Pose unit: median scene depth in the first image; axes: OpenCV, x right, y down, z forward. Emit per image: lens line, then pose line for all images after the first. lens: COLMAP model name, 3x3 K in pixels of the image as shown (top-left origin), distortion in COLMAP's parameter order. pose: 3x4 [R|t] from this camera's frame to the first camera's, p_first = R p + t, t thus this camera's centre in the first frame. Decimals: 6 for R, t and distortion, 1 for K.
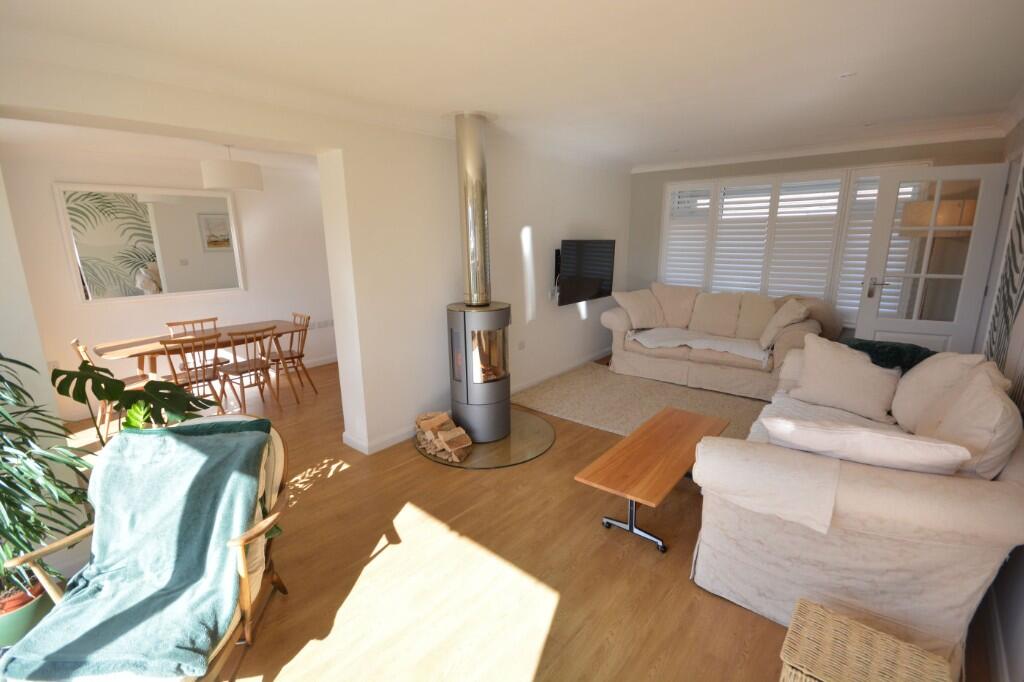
lens RADIAL K [[466.7, 0, 512.0], [0, 466.7, 341.0], [0, 0, 1]] dist [0.000024, 0.000027]
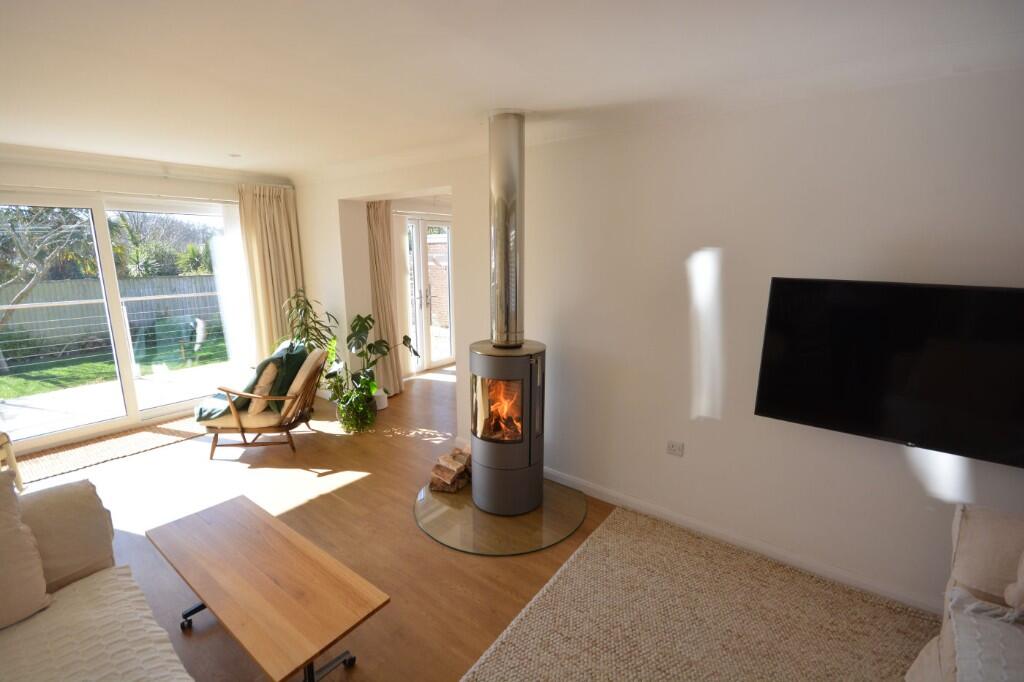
lens RADIAL K [[447.8, 0, 500.5], [0, 447.8, 338.2], [0, 0, 1]] dist [-0.001399, -0.000087]
pose [[0.031313, 0.208516, -0.977518, 0.767538], [-0.216071, 0.956284, 0.197065, -0.271361], [0.975875, 0.205043, 0.074998, 1.018618]]
